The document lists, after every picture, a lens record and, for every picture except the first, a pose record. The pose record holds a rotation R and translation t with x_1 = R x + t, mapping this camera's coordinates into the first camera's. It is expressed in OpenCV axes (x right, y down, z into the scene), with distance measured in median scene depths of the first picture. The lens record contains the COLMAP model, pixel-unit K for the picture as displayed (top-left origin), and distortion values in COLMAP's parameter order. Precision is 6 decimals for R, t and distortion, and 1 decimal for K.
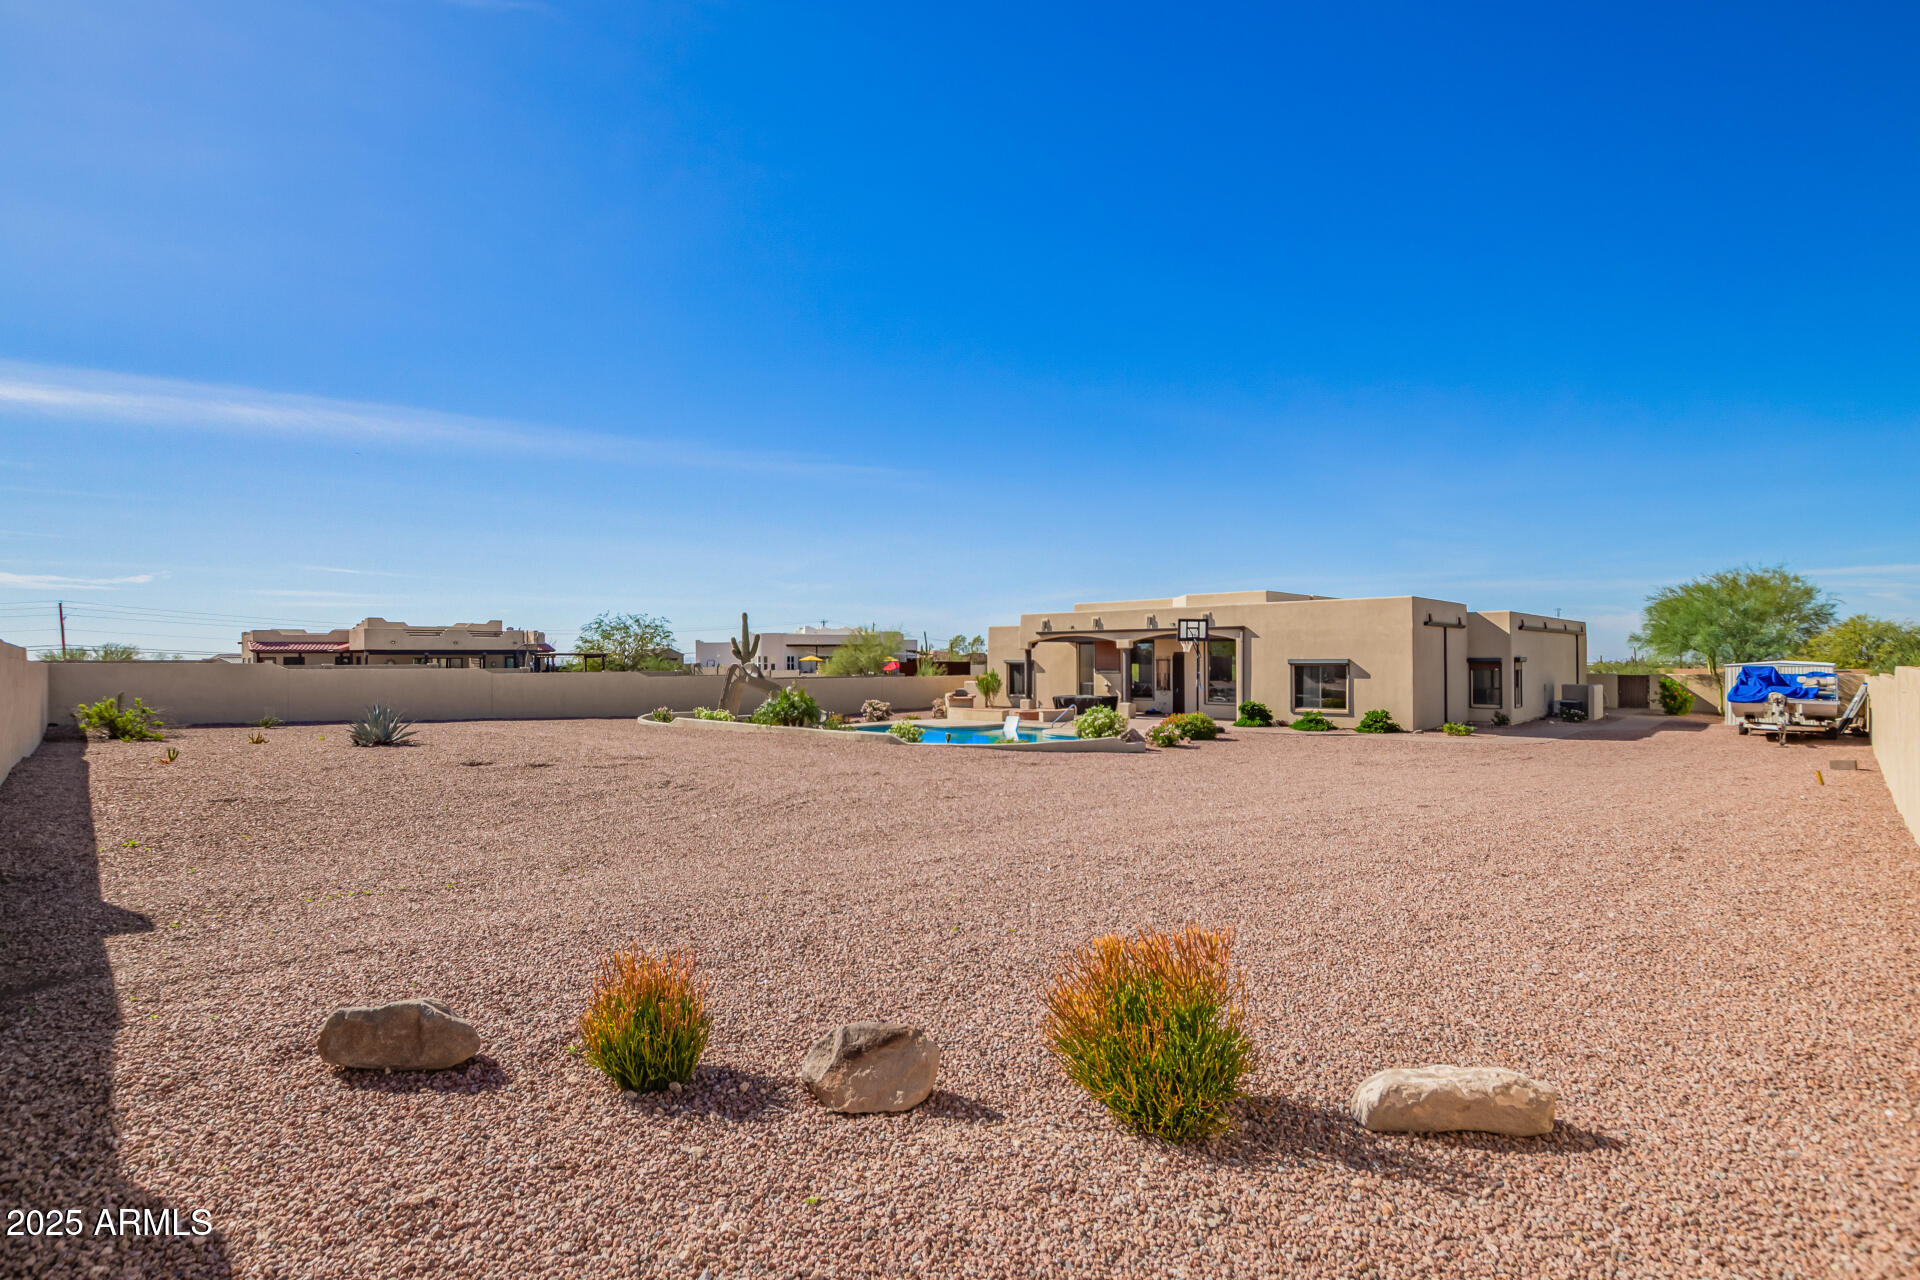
lens RADIAL K [[932.7, 0, 958.5], [0, 932.7, 661.8], [0, 0, 1]] dist [-0.019494, 0.000581]
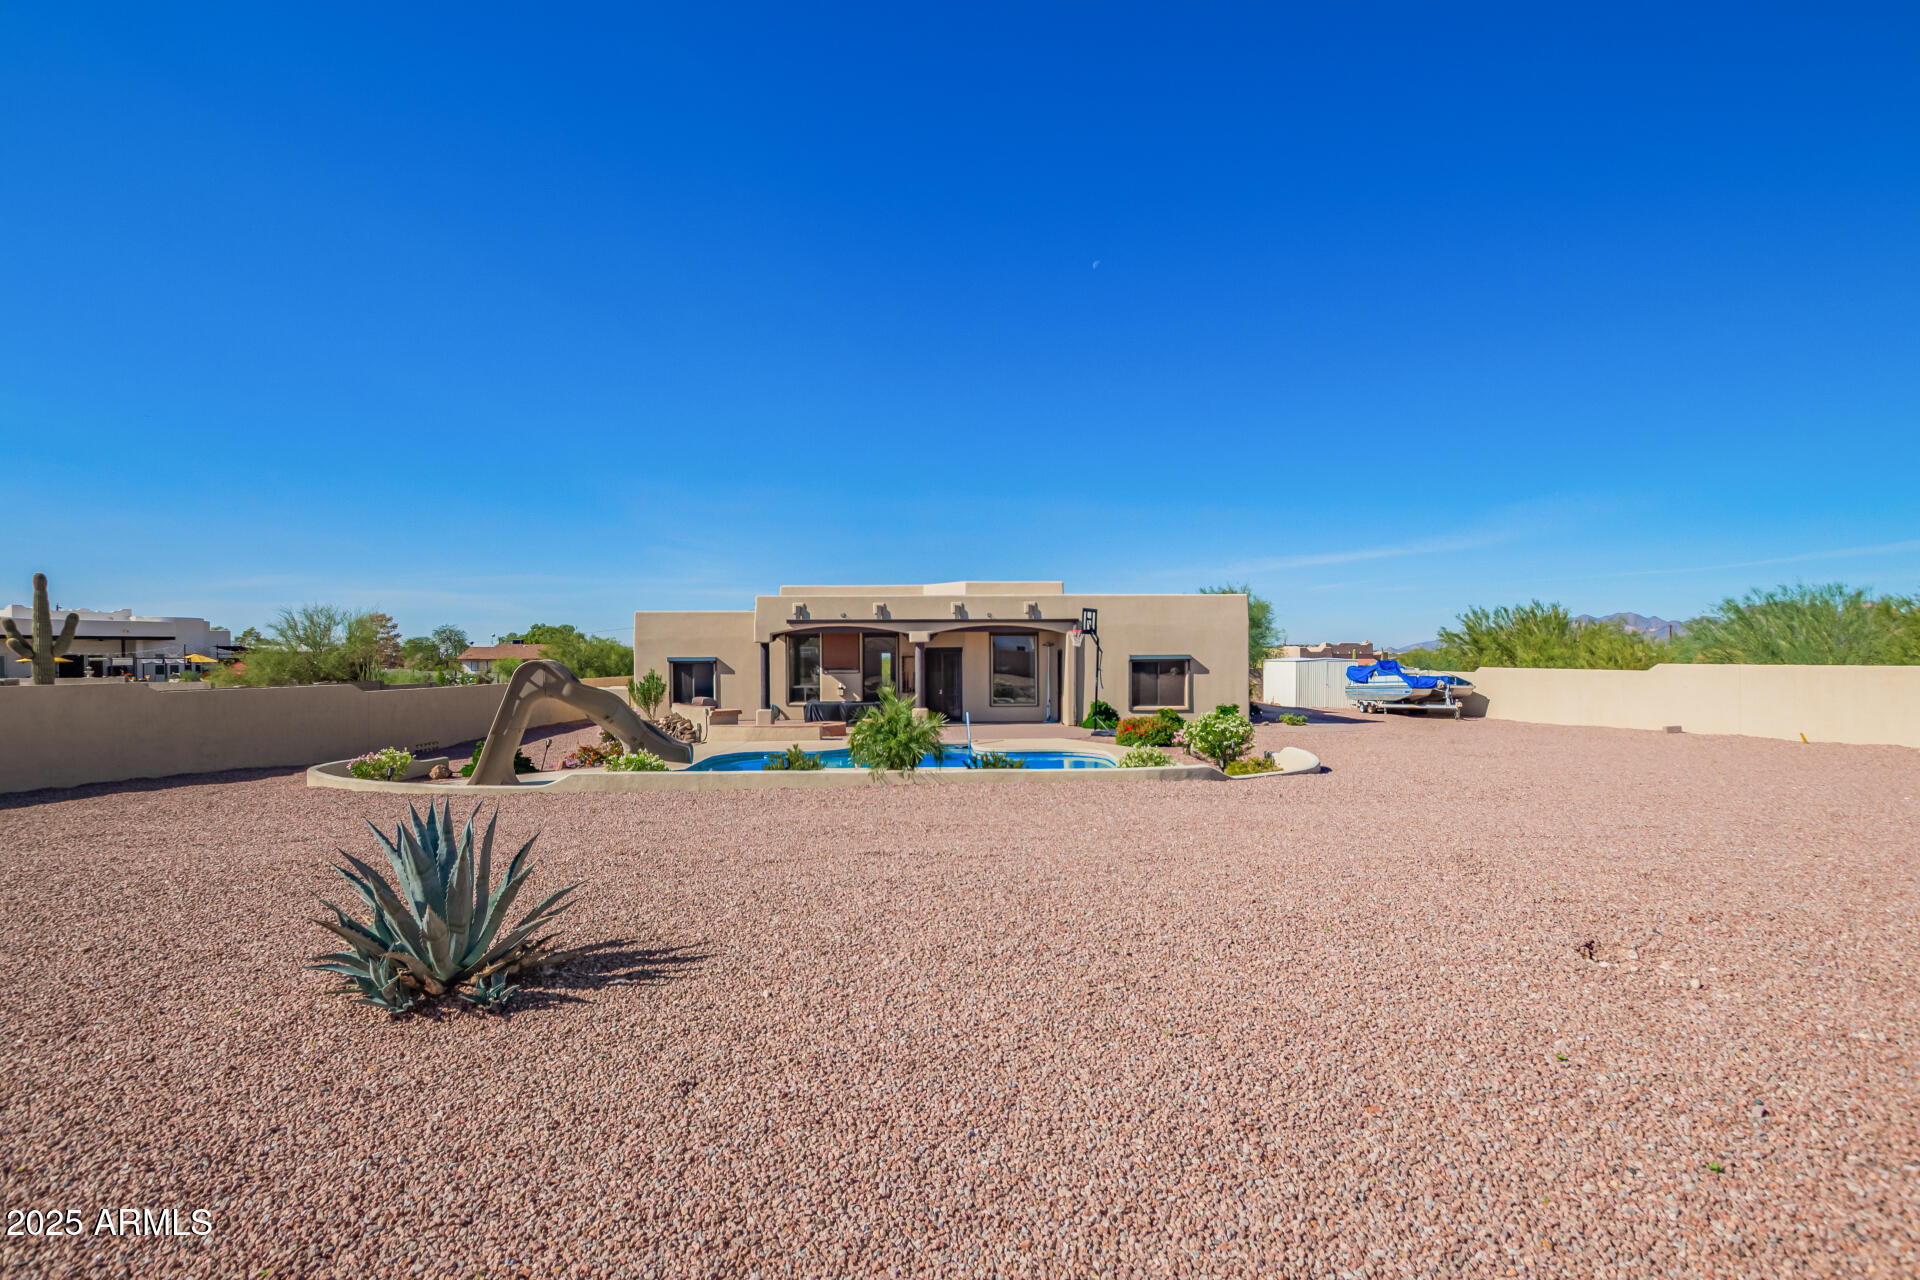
lens RADIAL K [[932.7, 0, 958.5], [0, 932.7, 661.8], [0, 0, 1]] dist [-0.019494, 0.000581]
pose [[0.723727, -0.003667, 0.690077, -0.383292], [0.002555, 0.999993, 0.002634, 0.001321], [-0.690082, -0.000144, 0.723731, 0.380499]]
